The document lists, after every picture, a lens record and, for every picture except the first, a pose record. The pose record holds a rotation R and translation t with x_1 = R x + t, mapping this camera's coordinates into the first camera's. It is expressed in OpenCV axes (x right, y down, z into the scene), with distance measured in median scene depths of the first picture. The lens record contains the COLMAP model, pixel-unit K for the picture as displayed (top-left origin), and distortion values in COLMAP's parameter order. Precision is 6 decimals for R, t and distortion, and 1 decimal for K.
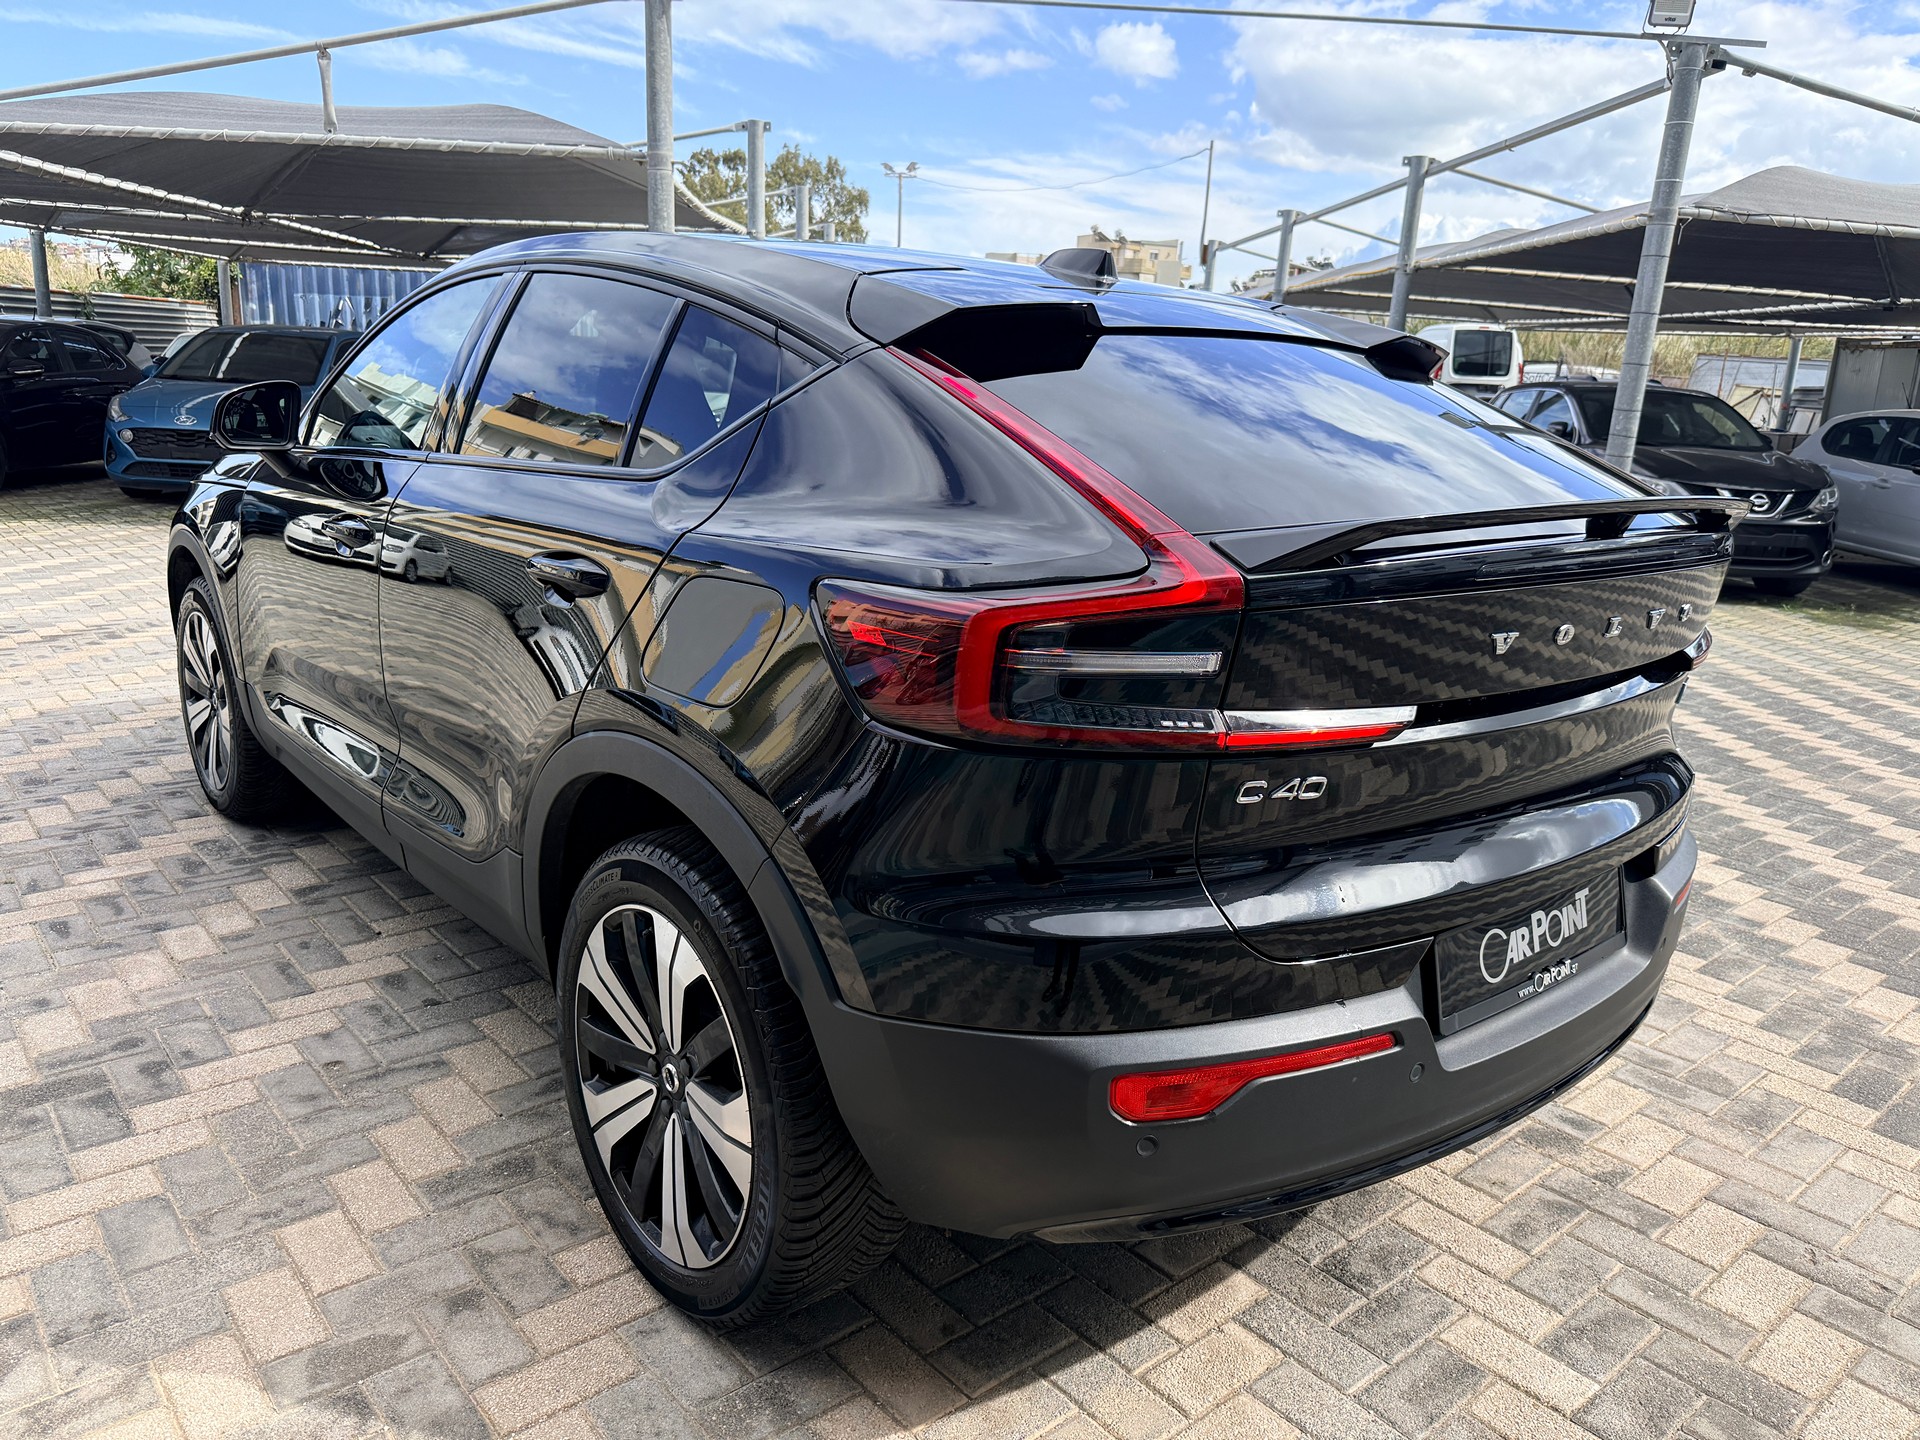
lens RADIAL K [[1356.1, 0, 956.9], [0, 1356.1, 724.1], [0, 0, 1]] dist [-0.000145, 0.004476]
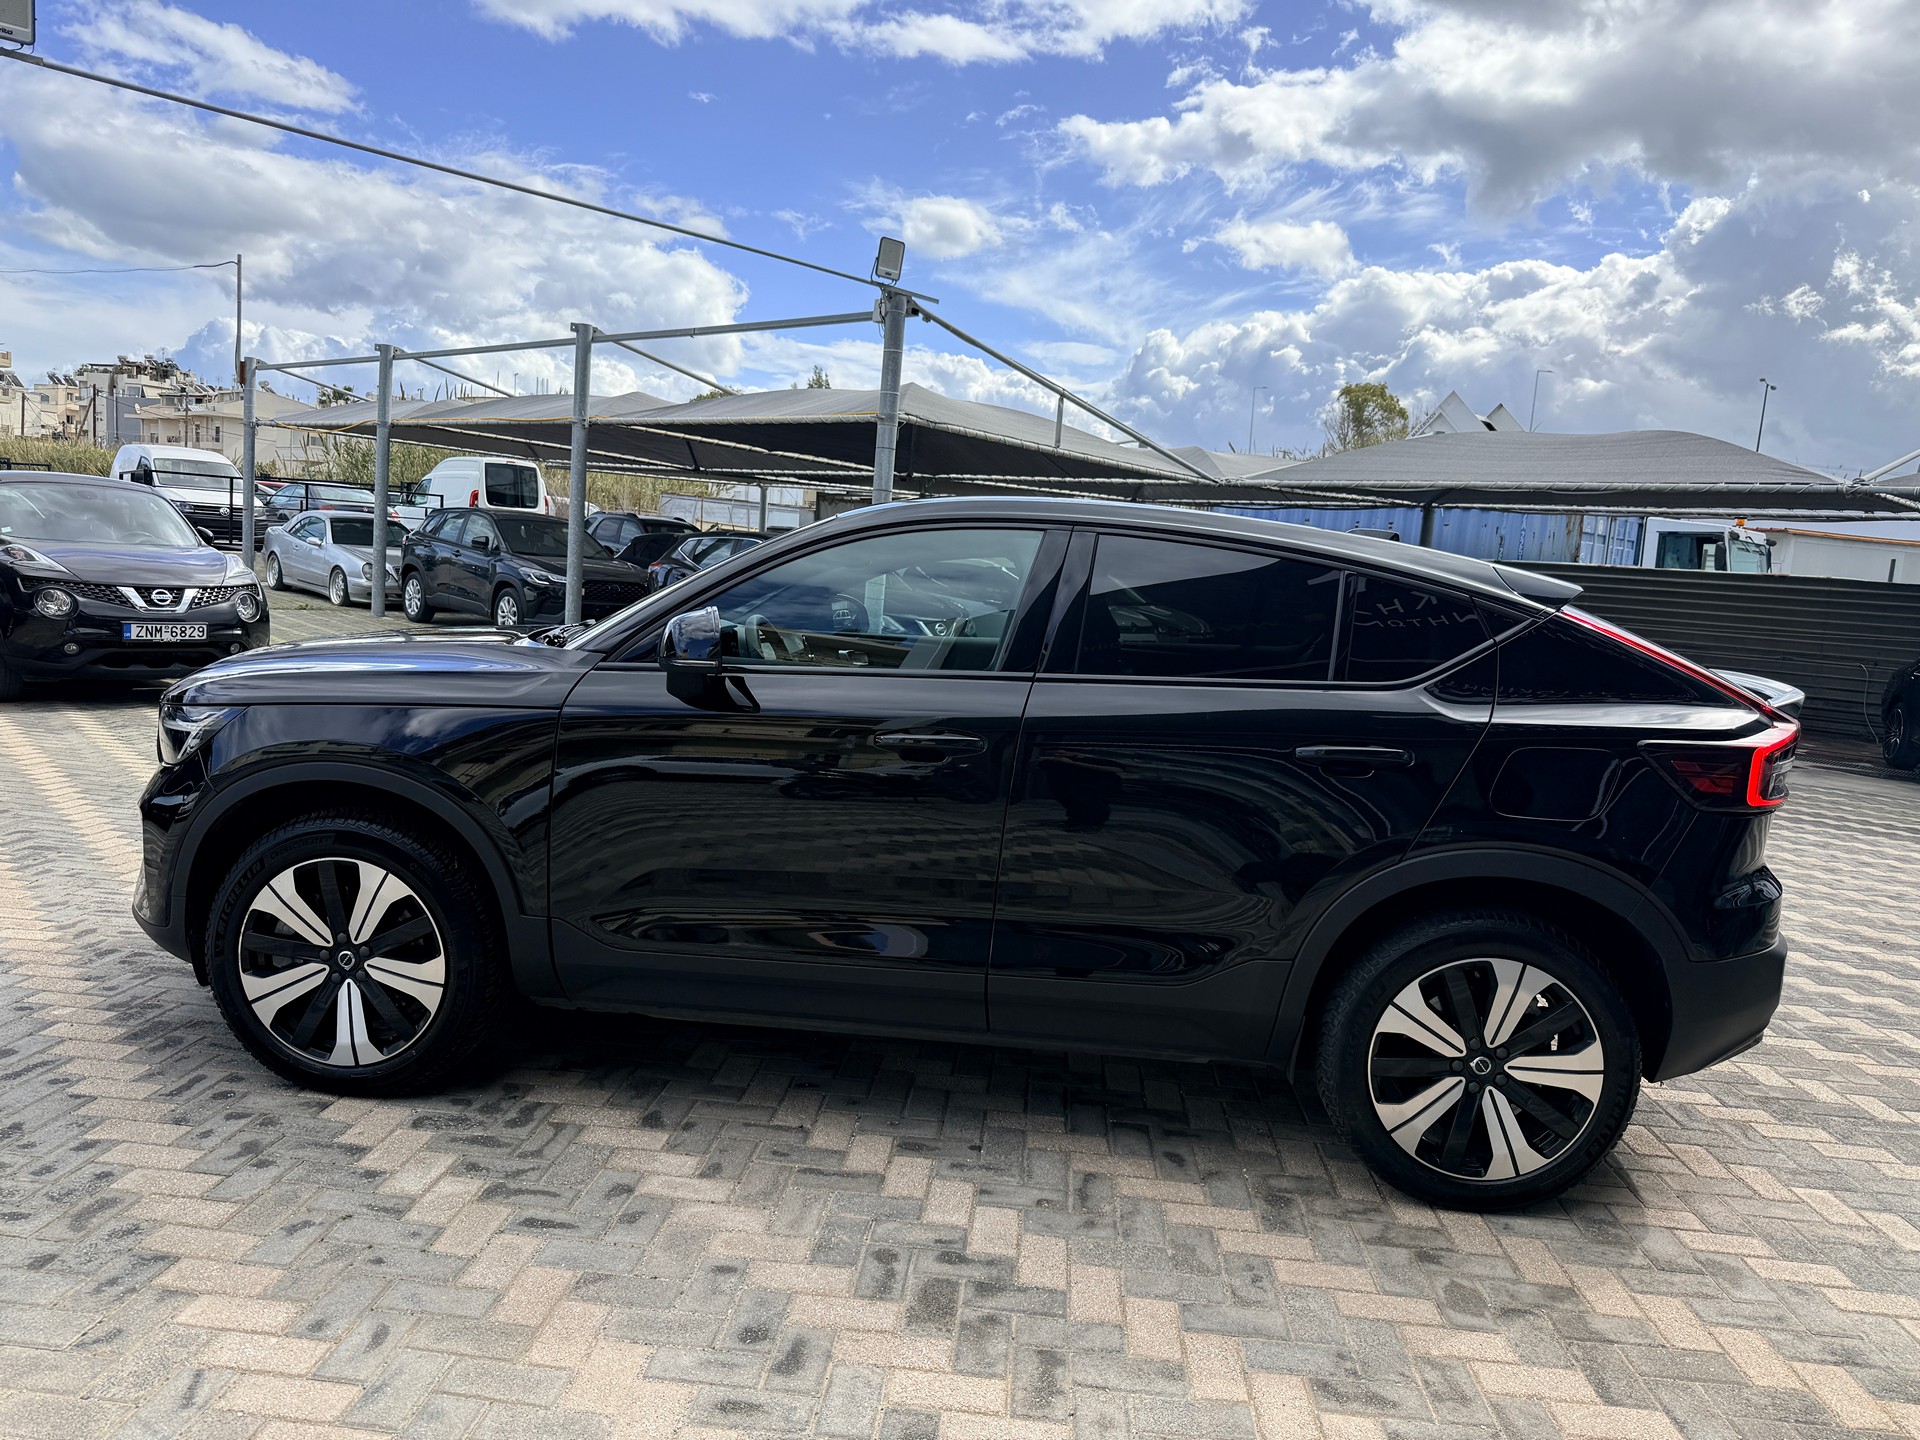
lens RADIAL K [[1331.5, 0, 956.6], [0, 1331.5, 743.4], [0, 0, 1]] dist [0.033396, -0.042556]
pose [[0.708155, -0.094144, 0.699752, -0.389355], [0.139756, 0.990152, -0.008220, -0.041541], [-0.692087, 0.103615, 0.714339, 0.062444]]
